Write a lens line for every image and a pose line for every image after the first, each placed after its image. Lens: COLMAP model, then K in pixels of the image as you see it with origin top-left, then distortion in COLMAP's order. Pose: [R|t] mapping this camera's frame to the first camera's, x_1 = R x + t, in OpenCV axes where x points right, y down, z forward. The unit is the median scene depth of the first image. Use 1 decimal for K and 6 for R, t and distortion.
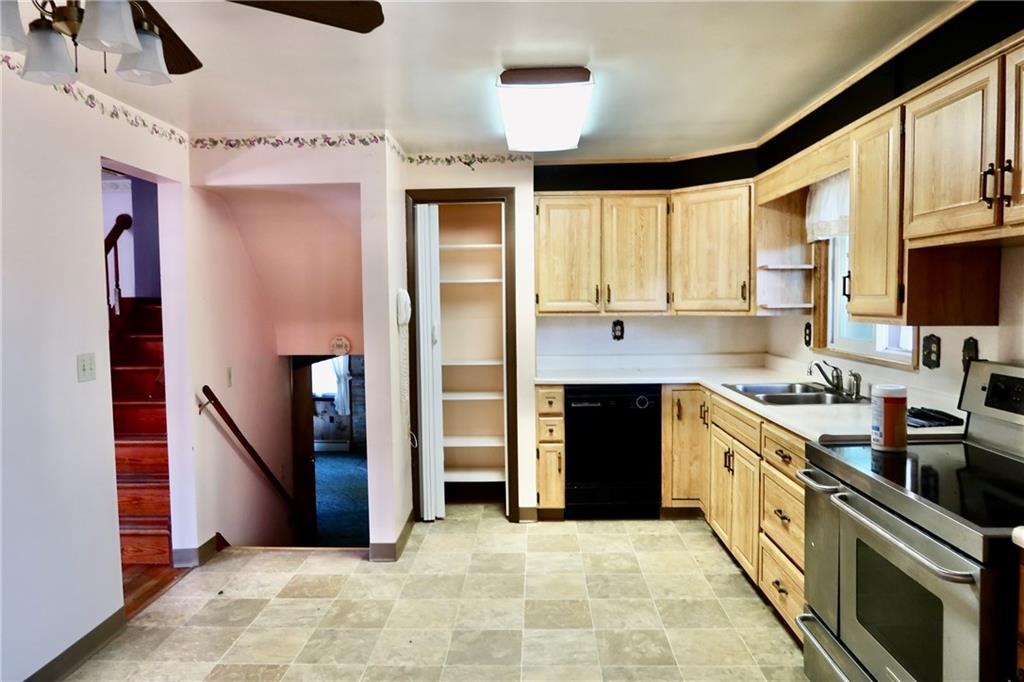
lens RADIAL K [[708.7, 0, 512.0], [0, 708.7, 341.0], [0, 0, 1]] dist [-0.008123, 0.001073]
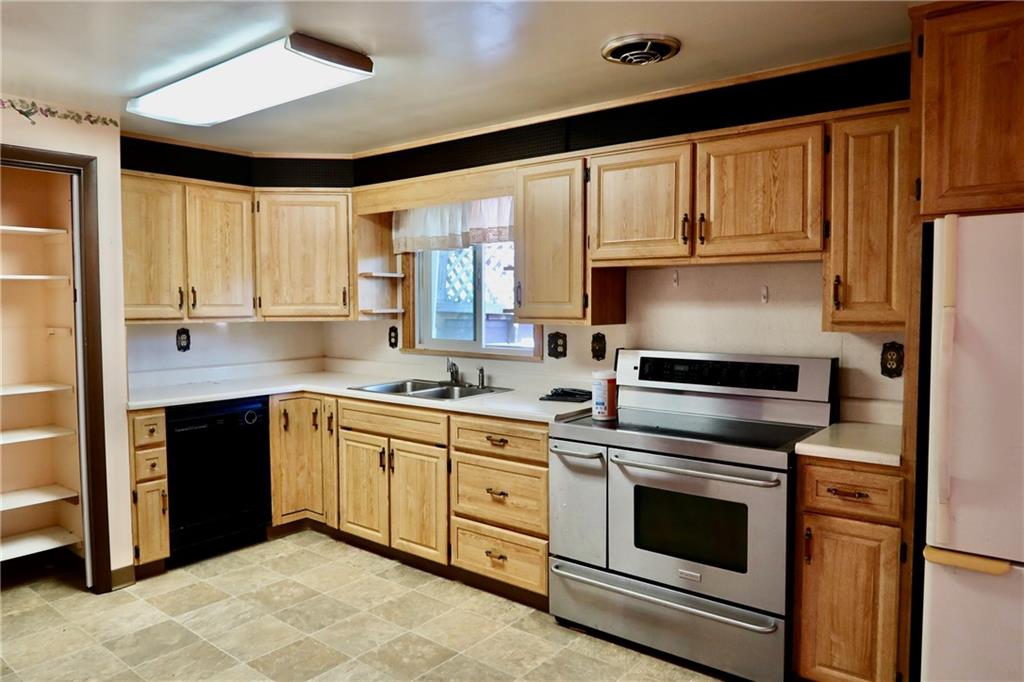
lens RADIAL K [[708.7, 0, 512.0], [0, 708.7, 341.0], [0, 0, 1]] dist [-0.008123, 0.001073]
pose [[0.607578, -0.034380, 0.793516, -0.332171], [0.041995, 0.999056, 0.011130, -0.007356], [-0.793149, 0.026561, 0.608448, 0.177190]]
